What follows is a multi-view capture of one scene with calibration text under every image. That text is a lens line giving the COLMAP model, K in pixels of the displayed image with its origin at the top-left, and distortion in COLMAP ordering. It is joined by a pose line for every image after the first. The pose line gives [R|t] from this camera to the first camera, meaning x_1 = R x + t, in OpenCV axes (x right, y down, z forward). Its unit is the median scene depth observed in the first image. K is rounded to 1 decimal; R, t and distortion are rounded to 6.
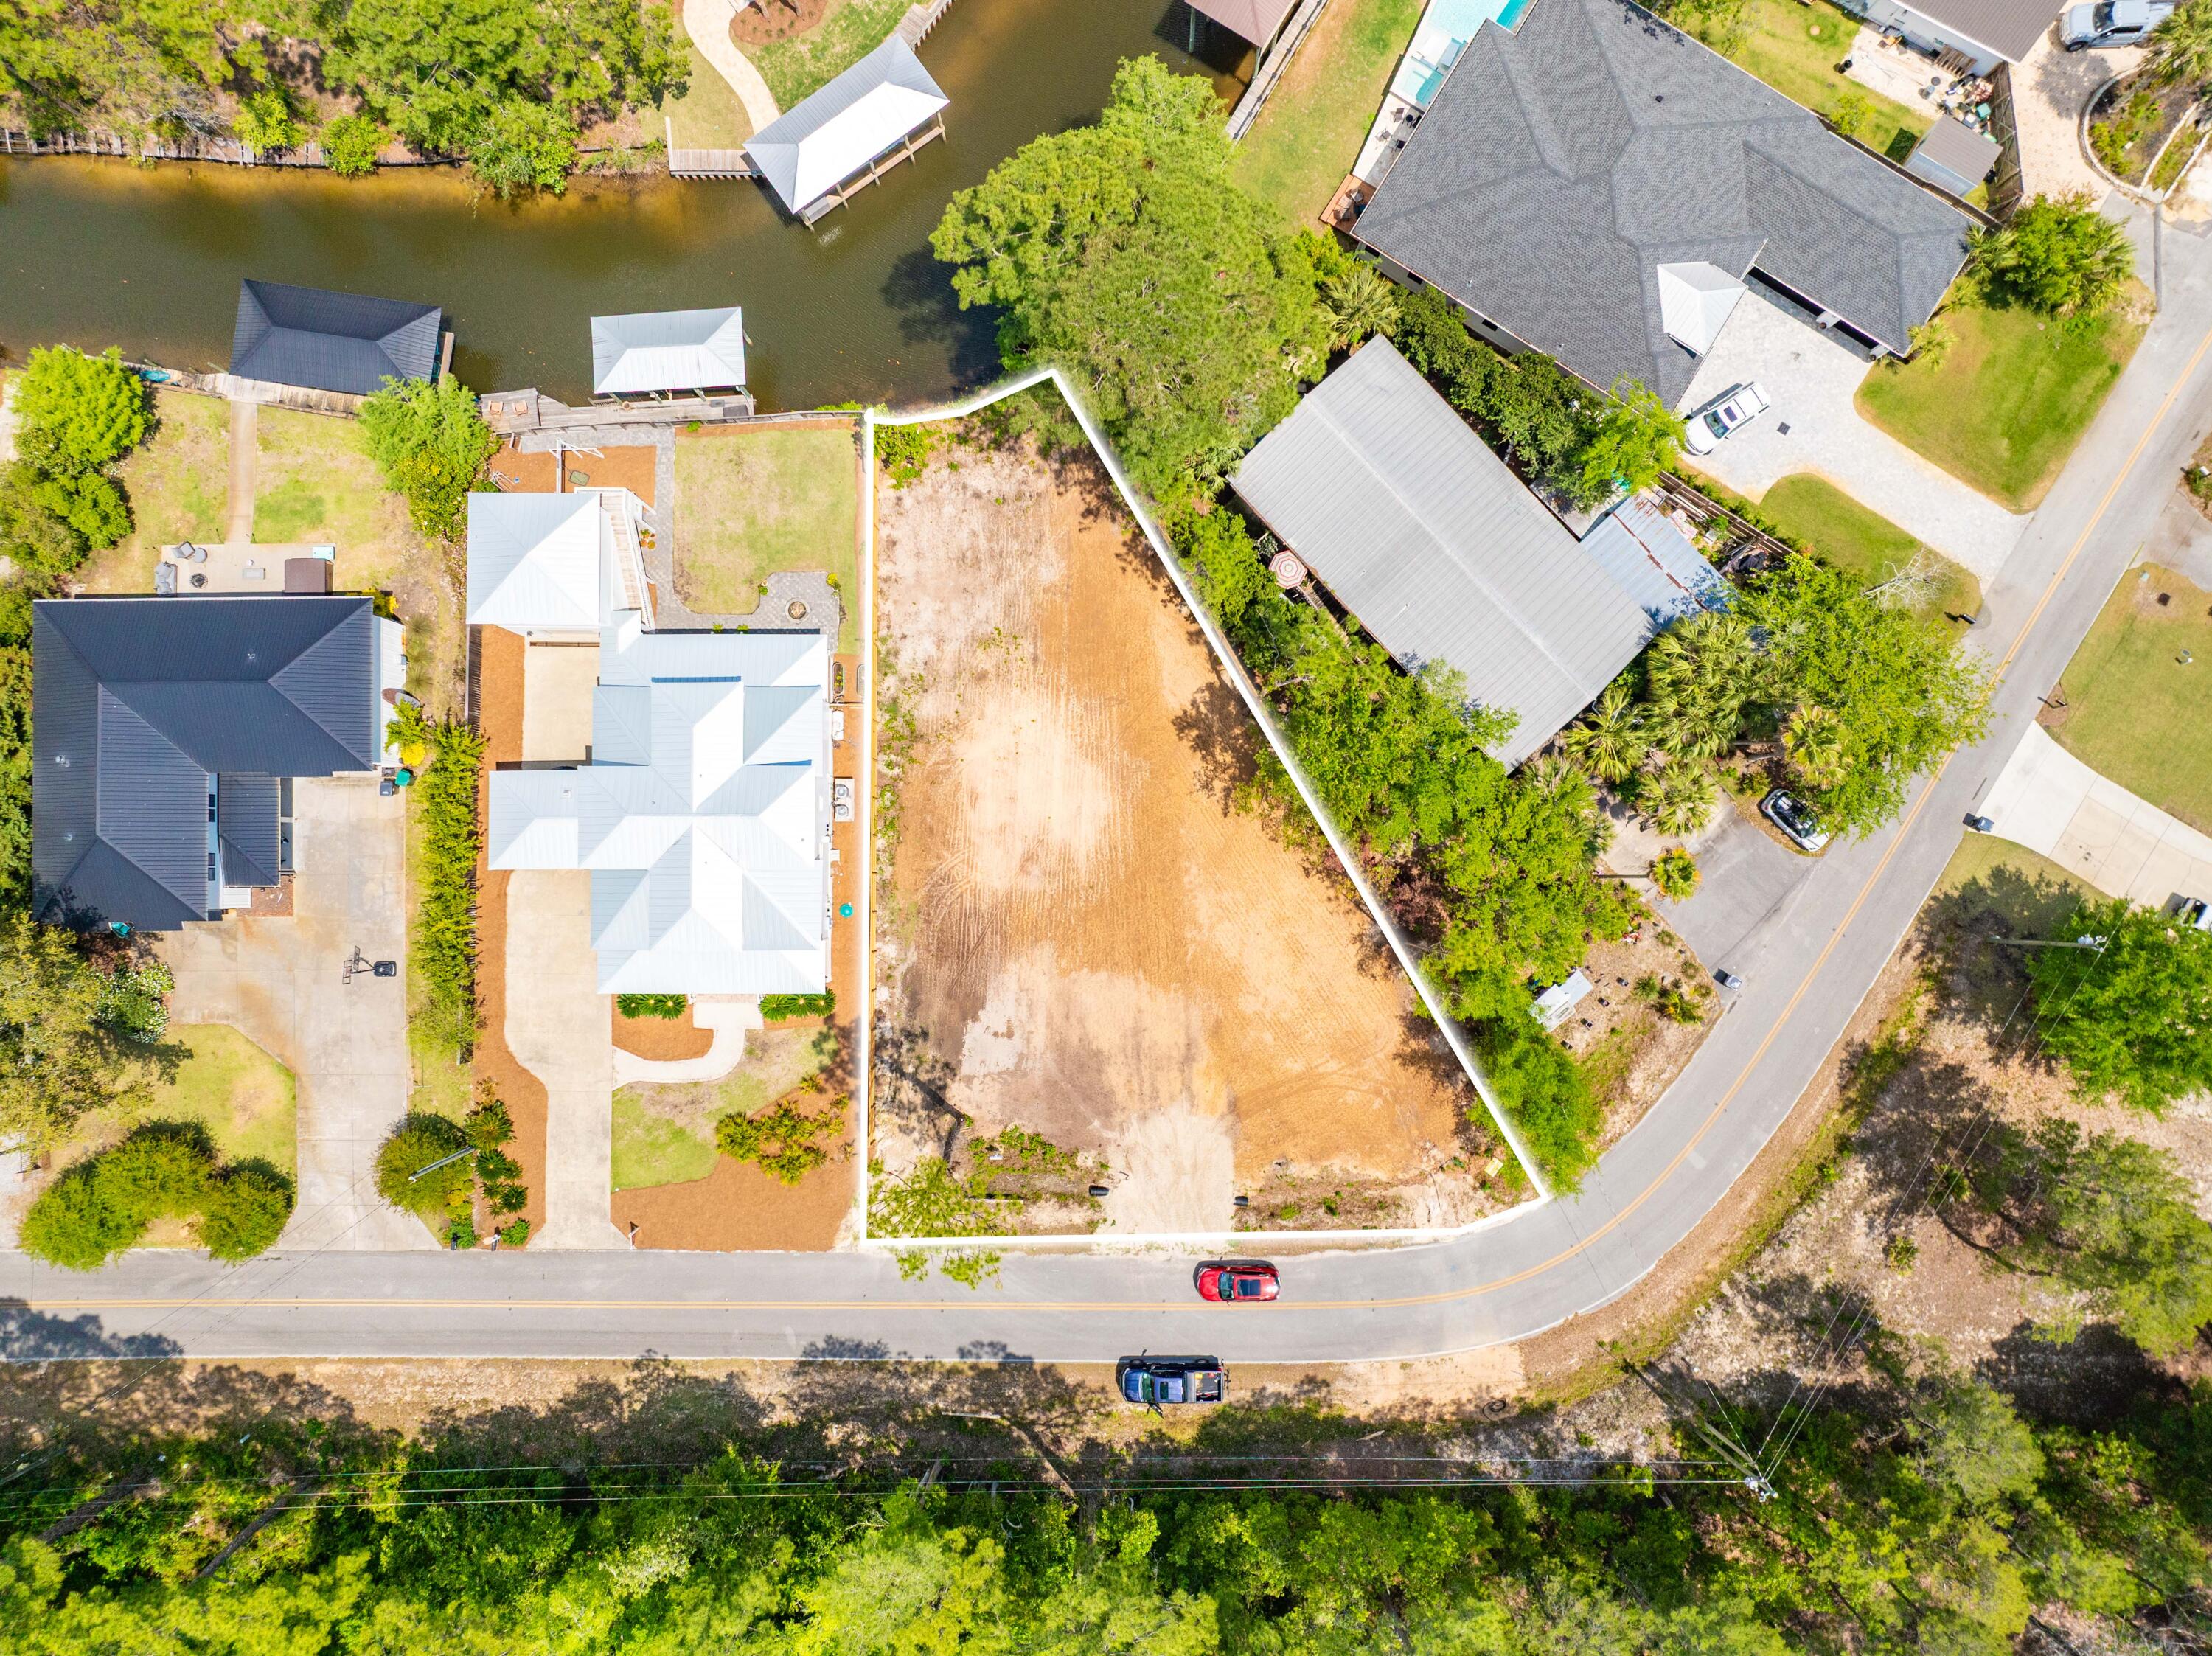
lens RADIAL K [[1541.7, 0, 1111.3], [0, 1541.7, 824.5], [0, 0, 1]] dist [0.002579, 0.005397]
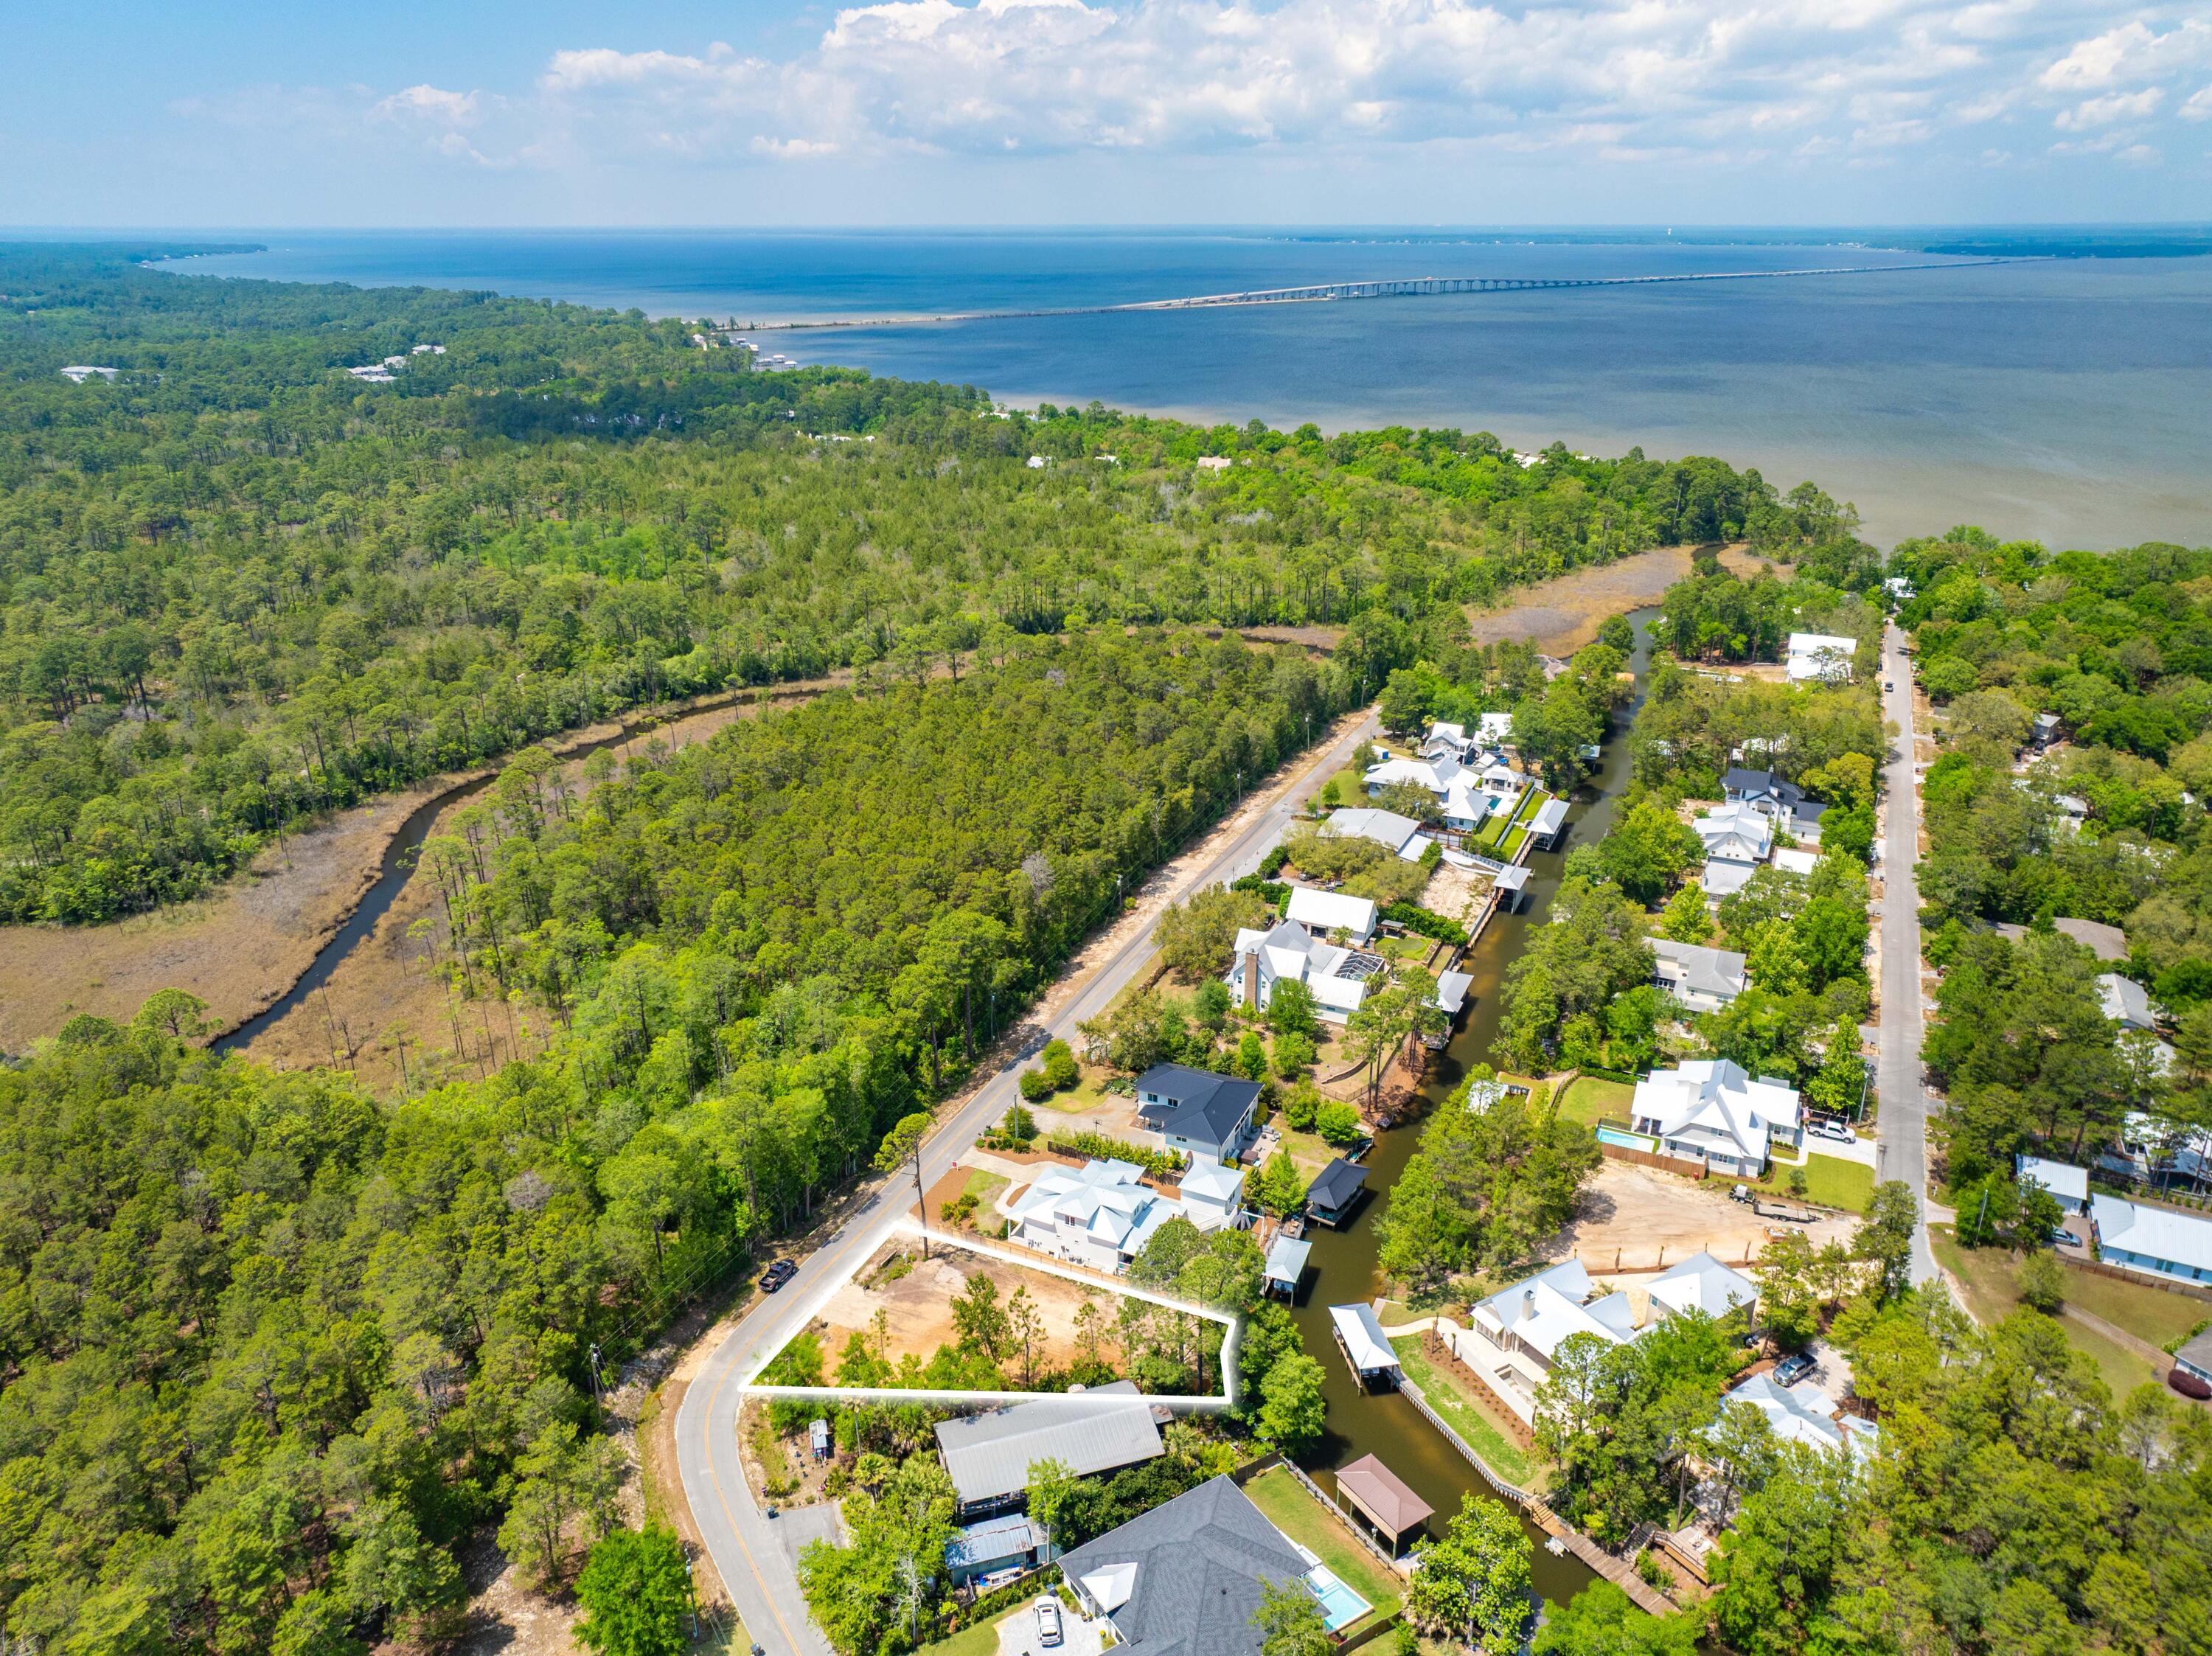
lens RADIAL K [[1541.7, 0, 1111.3], [0, 1541.7, 824.5], [0, 0, 1]] dist [0.002579, 0.005397]
pose [[-0.423448, 0.332037, -0.842878, 1.499062], [-0.905431, -0.124544, 0.405812, -0.901863], [0.029769, 0.935008, 0.353375, -0.393521]]
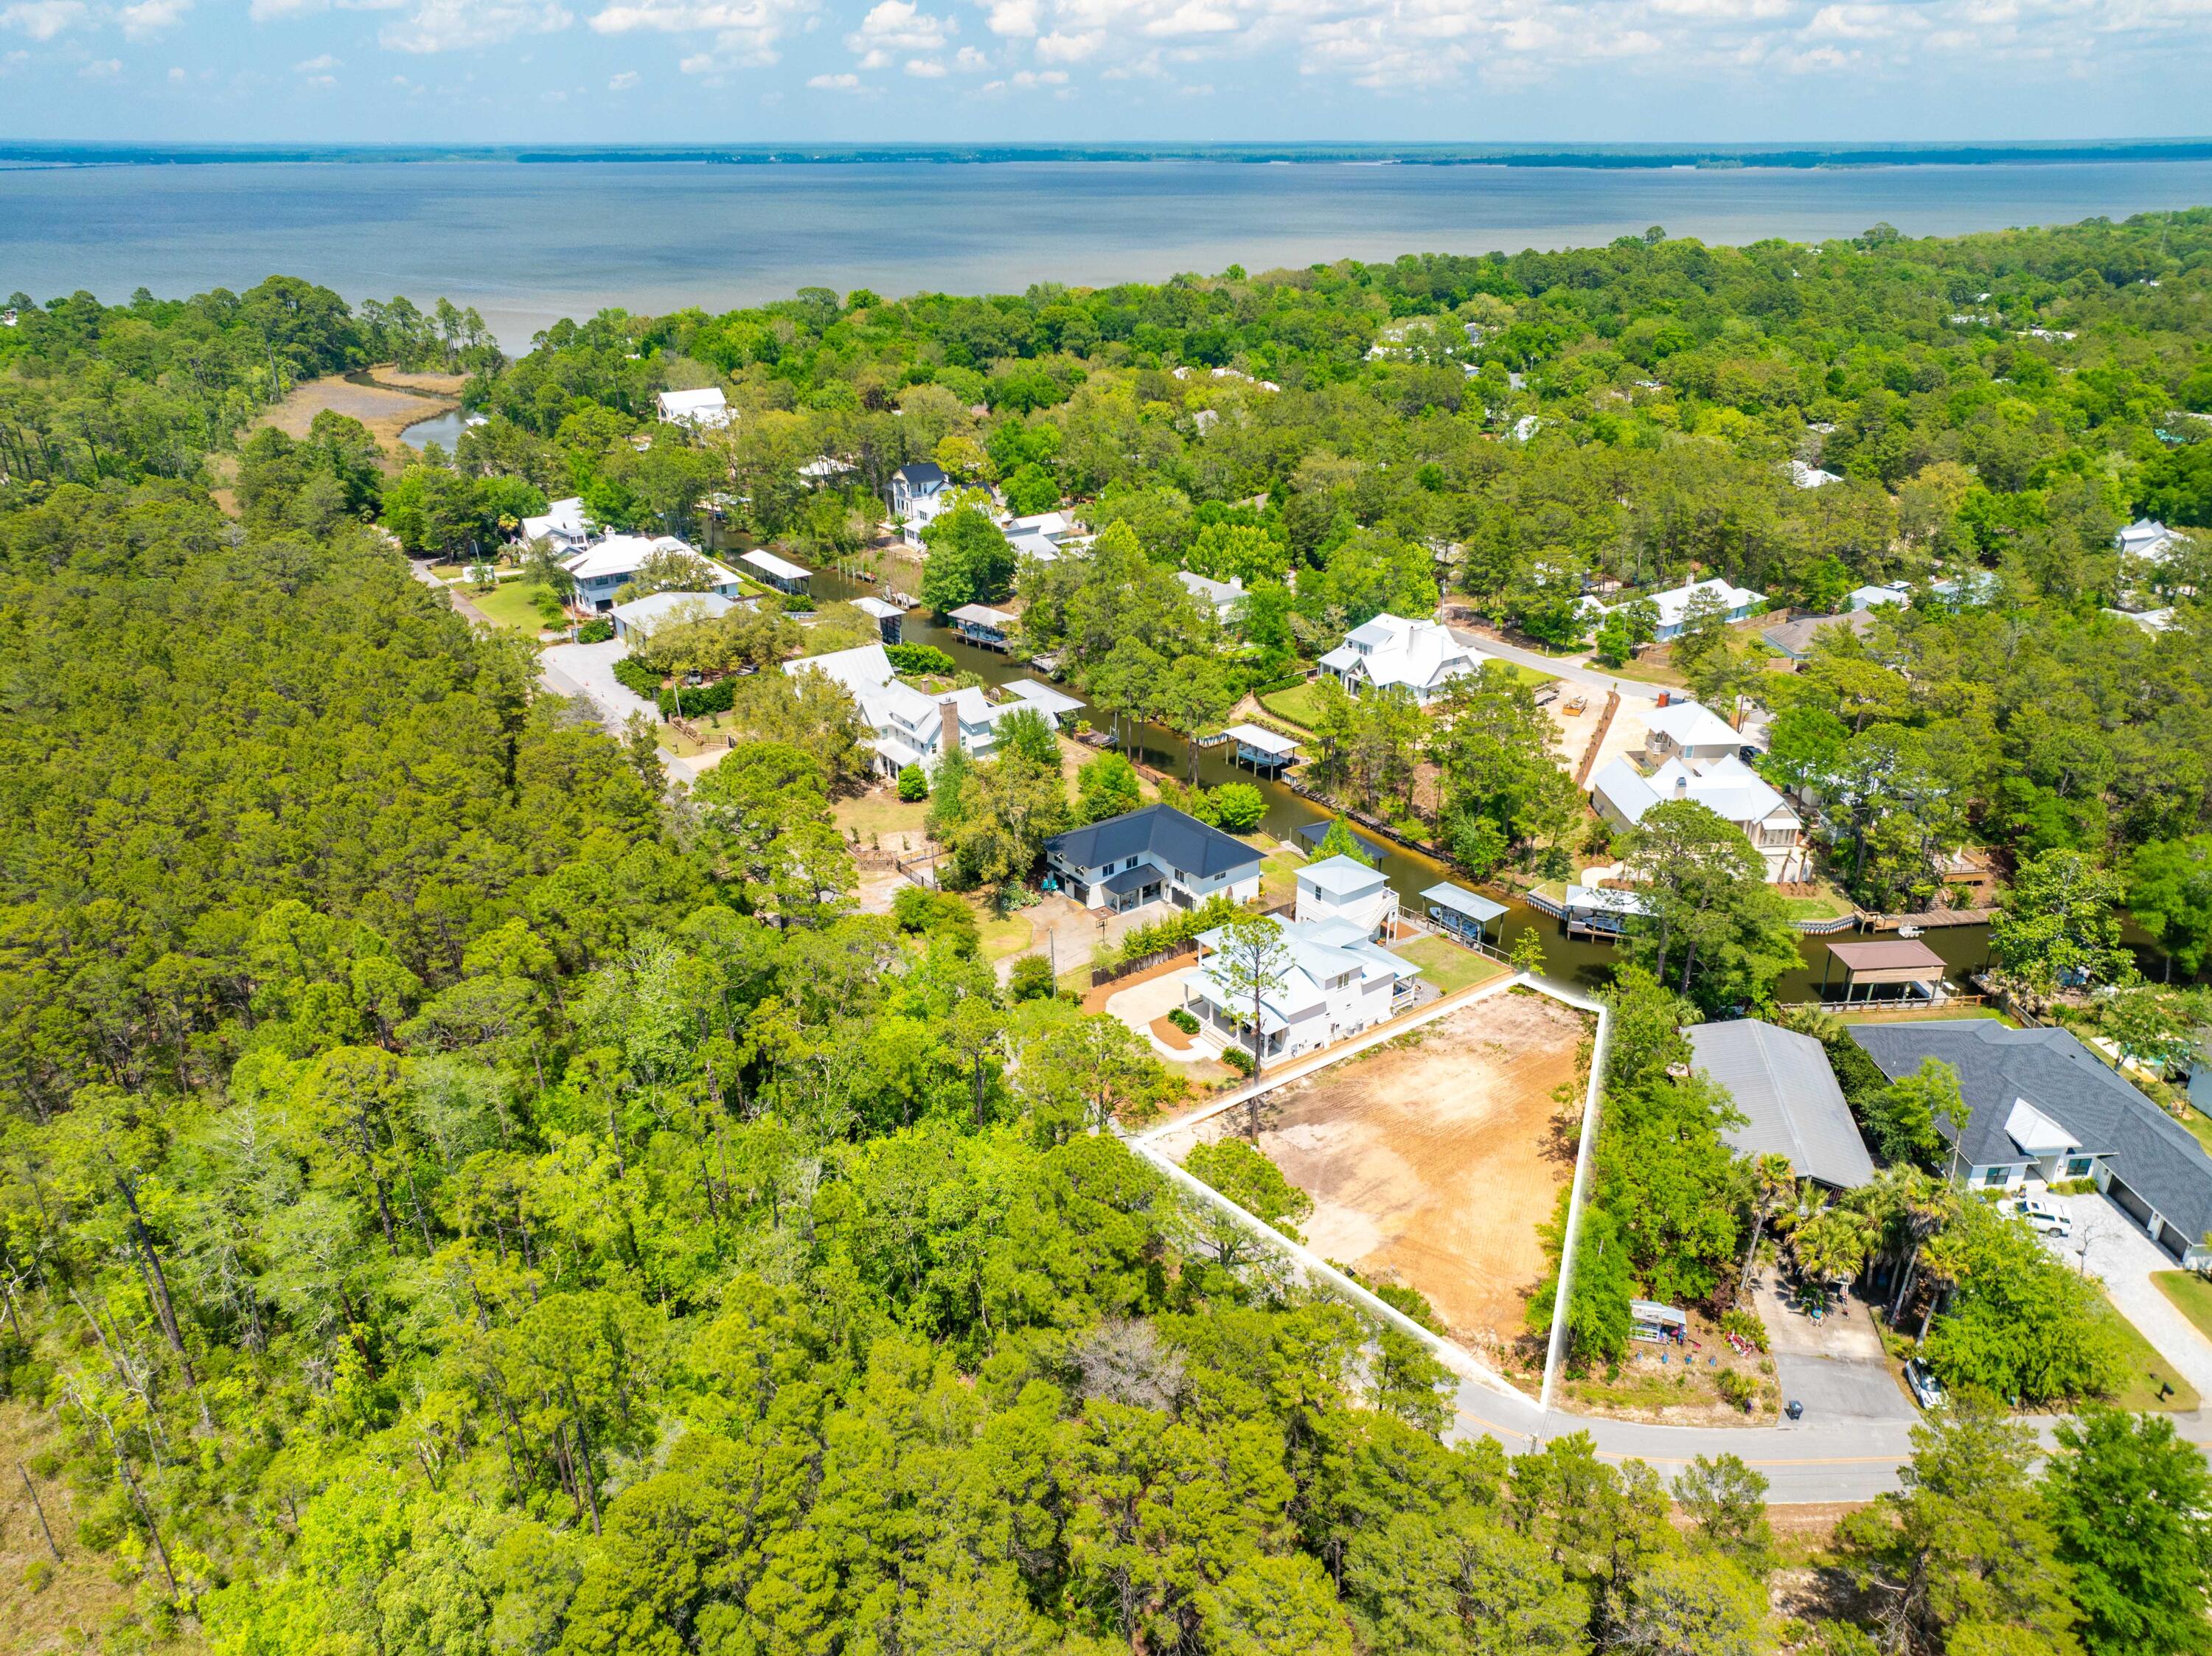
lens RADIAL K [[1543.3, 0, 1114.1], [0, 1543.3, 828.8], [0, 0, 1]] dist [0.001716, -0.001632]
pose [[0.595109, 0.327803, -0.733750, 0.797750], [-0.803221, 0.272250, -0.529826, 0.992560], [0.026085, 0.904668, 0.425317, 0.114409]]
